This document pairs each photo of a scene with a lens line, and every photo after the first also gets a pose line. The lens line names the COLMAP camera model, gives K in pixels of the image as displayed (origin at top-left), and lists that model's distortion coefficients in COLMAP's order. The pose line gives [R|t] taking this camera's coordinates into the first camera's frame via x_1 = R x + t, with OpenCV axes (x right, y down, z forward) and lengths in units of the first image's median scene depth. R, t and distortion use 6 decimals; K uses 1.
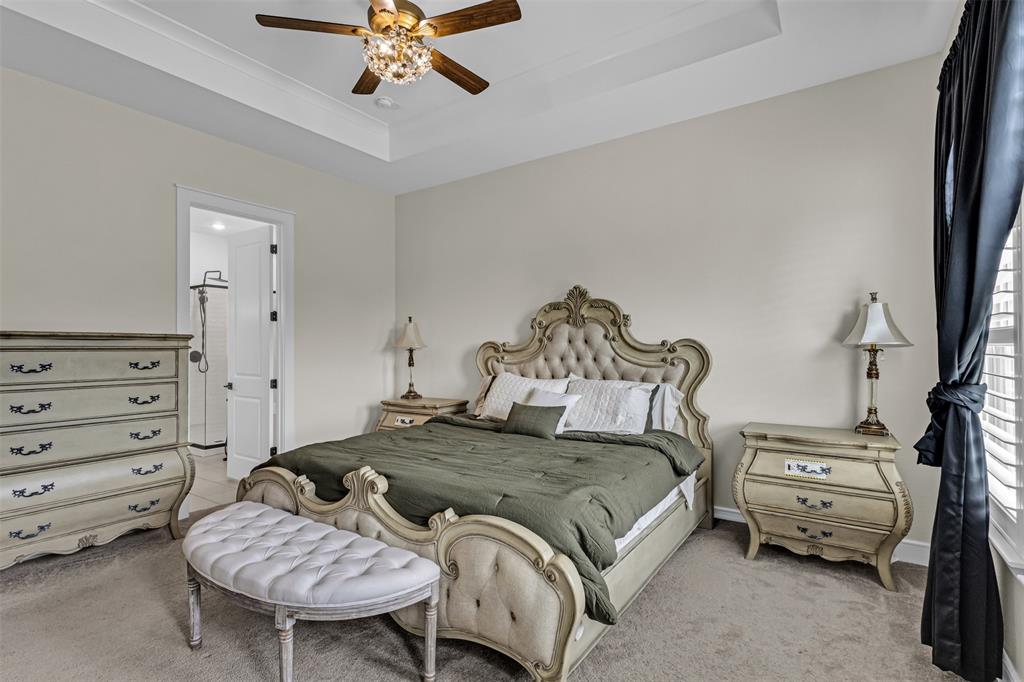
lens RADIAL K [[481.1, 0, 511.6], [0, 481.1, 341.6], [0, 0, 1]] dist [0.010420, 0.000006]
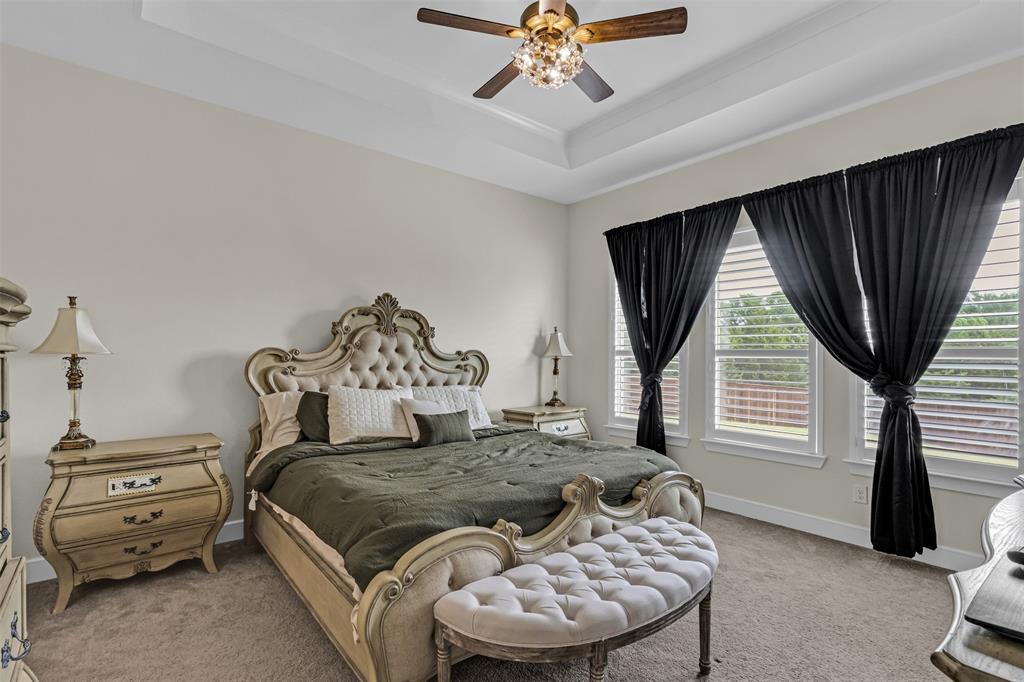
lens RADIAL K [[481.1, 0, 494.9], [0, 481.1, 357.1], [0, 0, 1]] dist [0.010420, 0.000006]
pose [[0.295632, 0.003034, 0.955297, -0.713291], [-0.017908, 0.999837, 0.002366, 0.007582], [-0.955134, -0.017807, 0.295638, 0.476872]]
